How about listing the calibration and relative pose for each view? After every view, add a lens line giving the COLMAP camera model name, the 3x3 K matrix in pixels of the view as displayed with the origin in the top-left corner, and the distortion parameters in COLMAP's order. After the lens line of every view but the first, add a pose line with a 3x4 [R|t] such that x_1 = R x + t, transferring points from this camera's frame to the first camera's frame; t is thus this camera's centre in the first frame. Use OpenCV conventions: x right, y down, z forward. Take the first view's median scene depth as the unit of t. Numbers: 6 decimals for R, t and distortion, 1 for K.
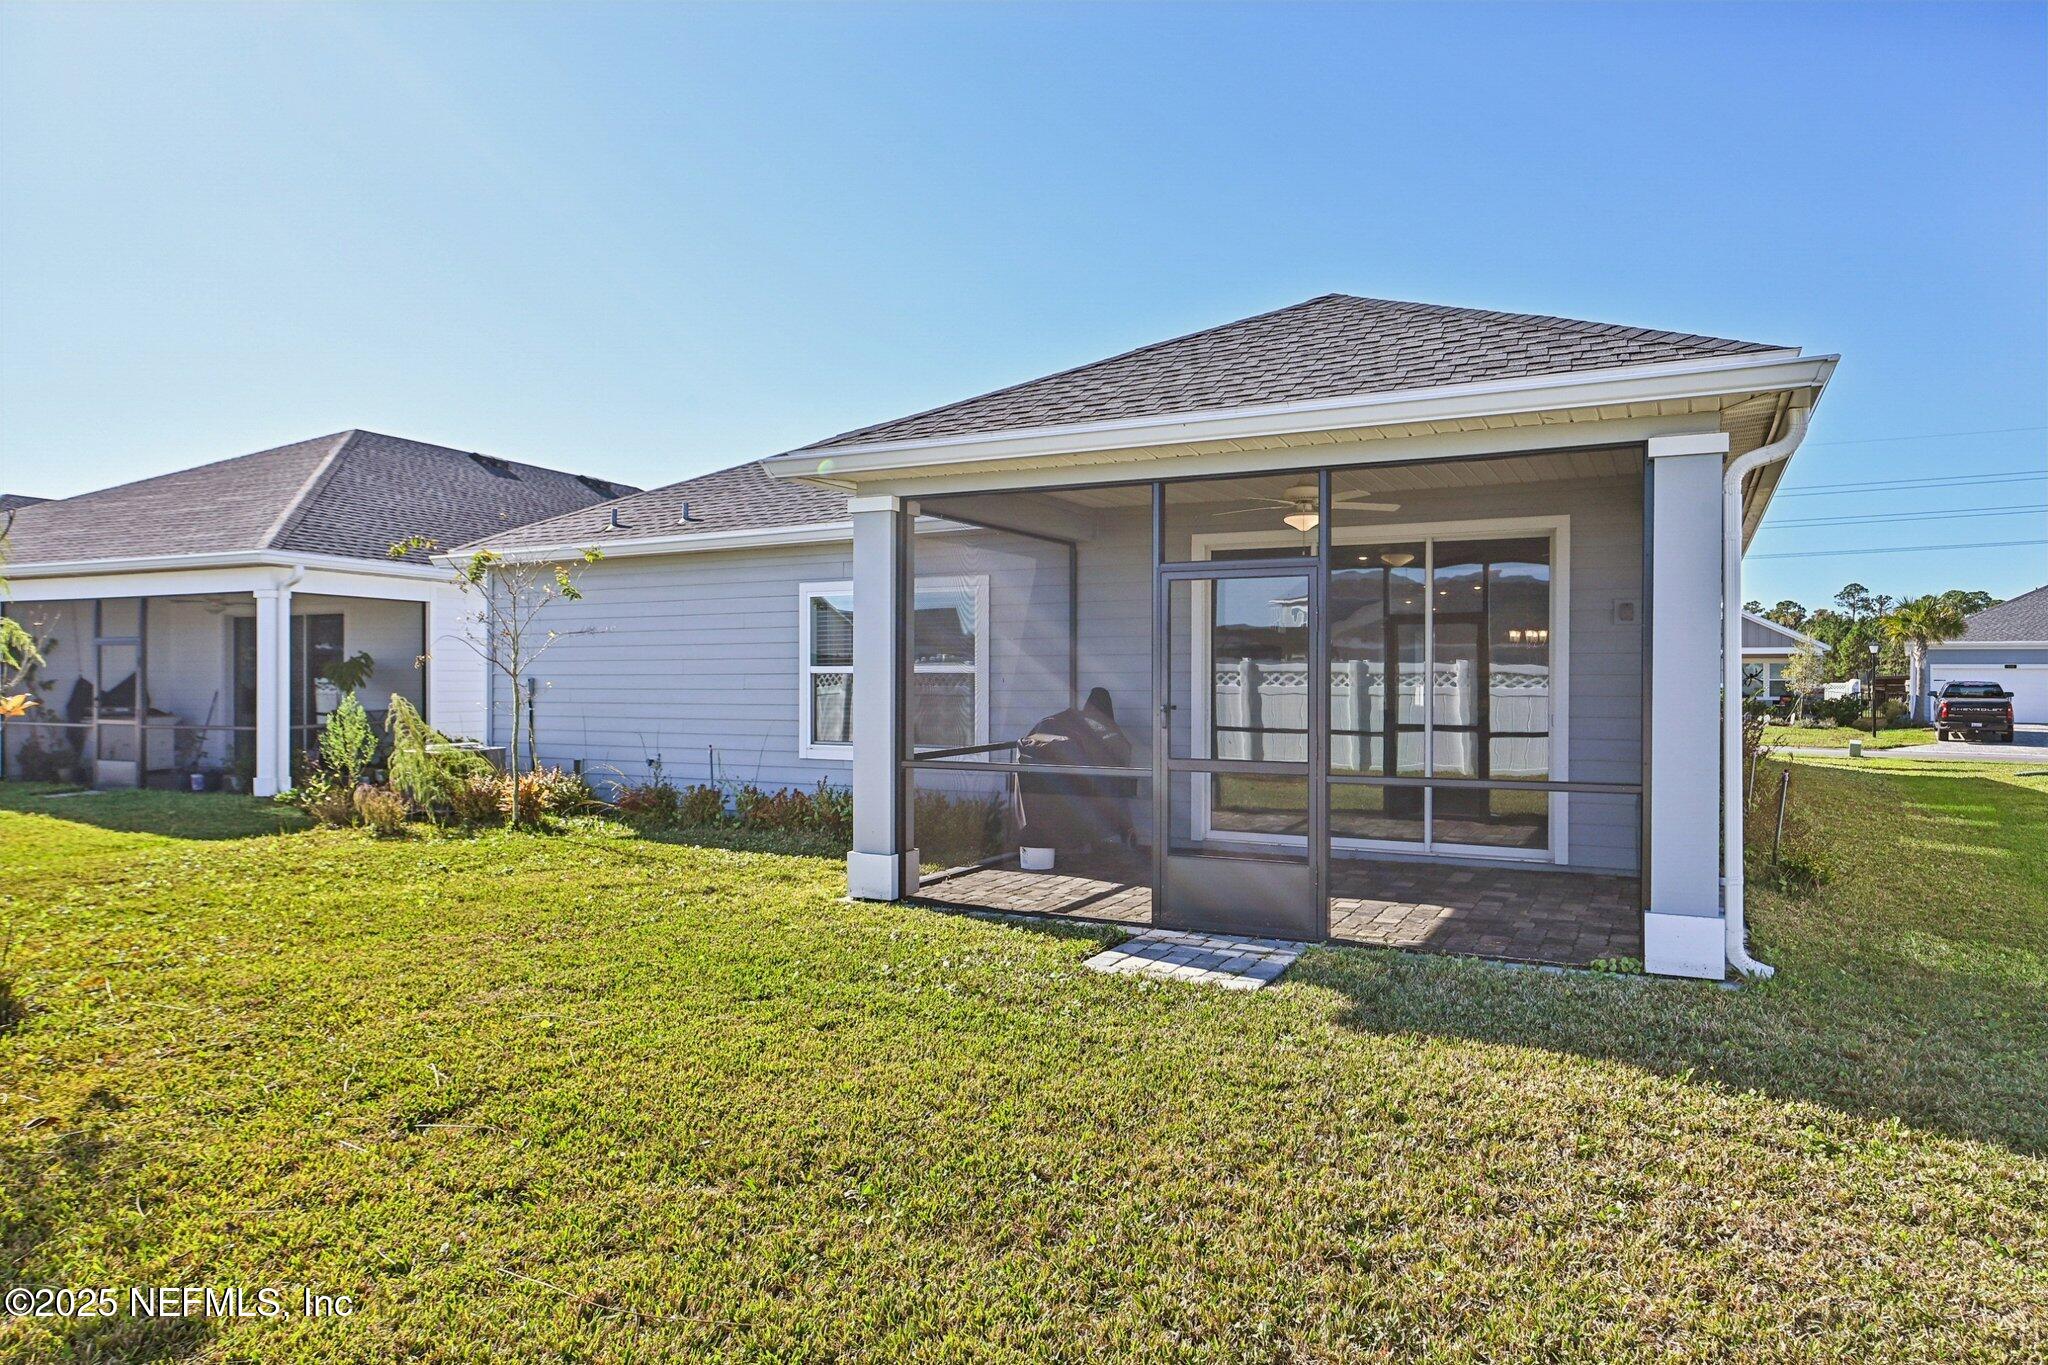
lens RADIAL K [[1243.8, 0, 1024.0], [0, 1243.8, 682.5], [0, 0, 1]] dist [0.001480, 0.000743]
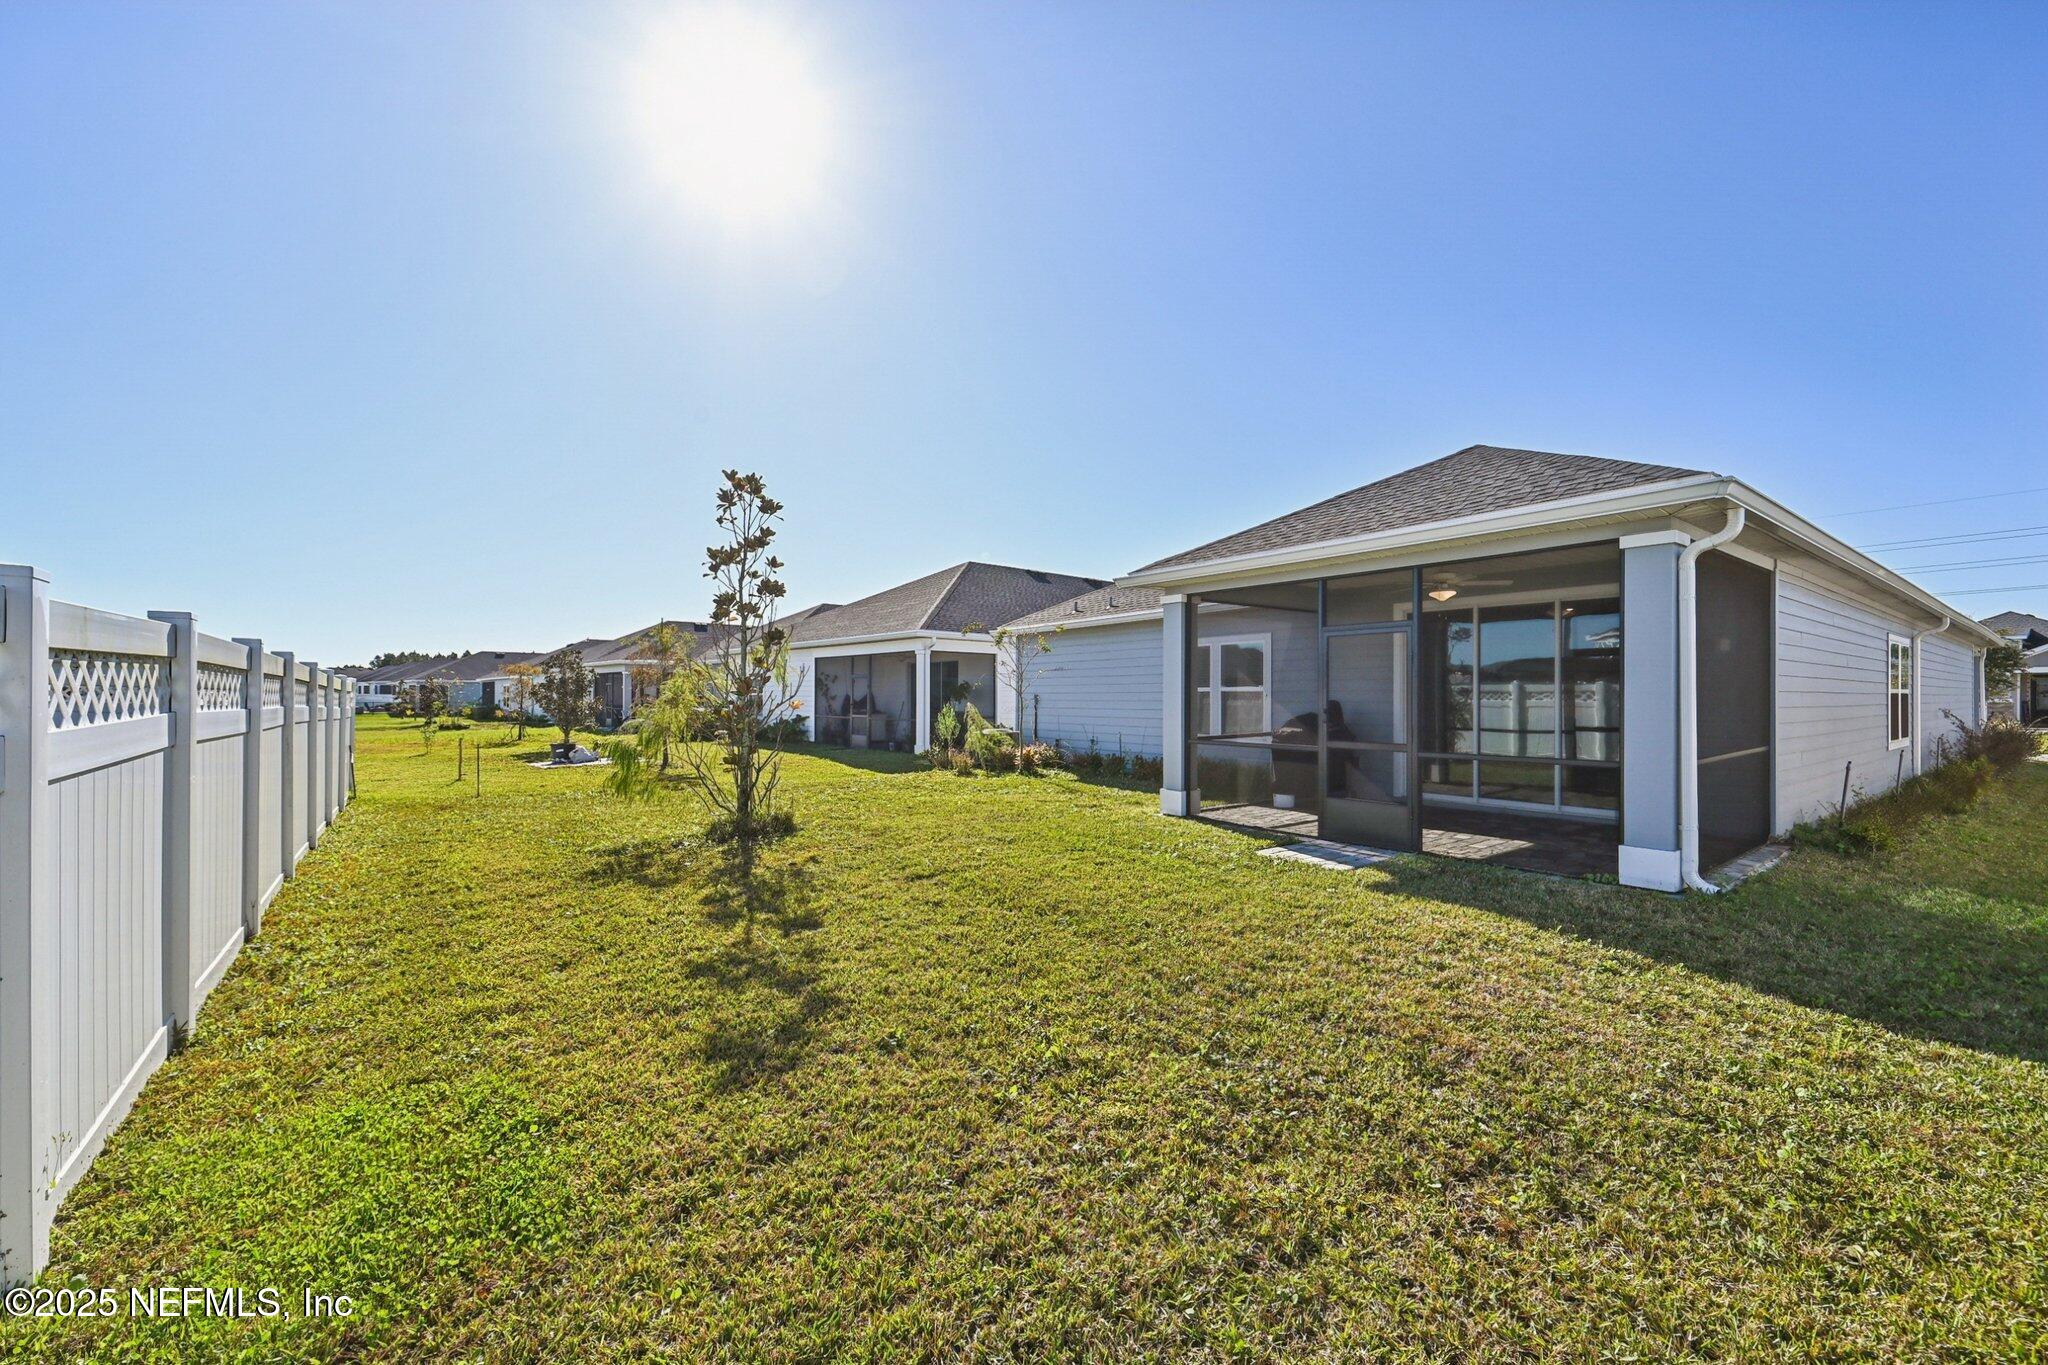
lens RADIAL K [[801.7, 0, 1024.0], [0, 801.7, 682.5], [0, 0, 1]] dist [-0.000284, -0.000024]
pose [[0.901143, -0.006354, -0.433476, 0.139967], [-0.002377, 0.999805, -0.019598, 0.002568], [0.433516, 0.018691, 0.900952, -0.113561]]
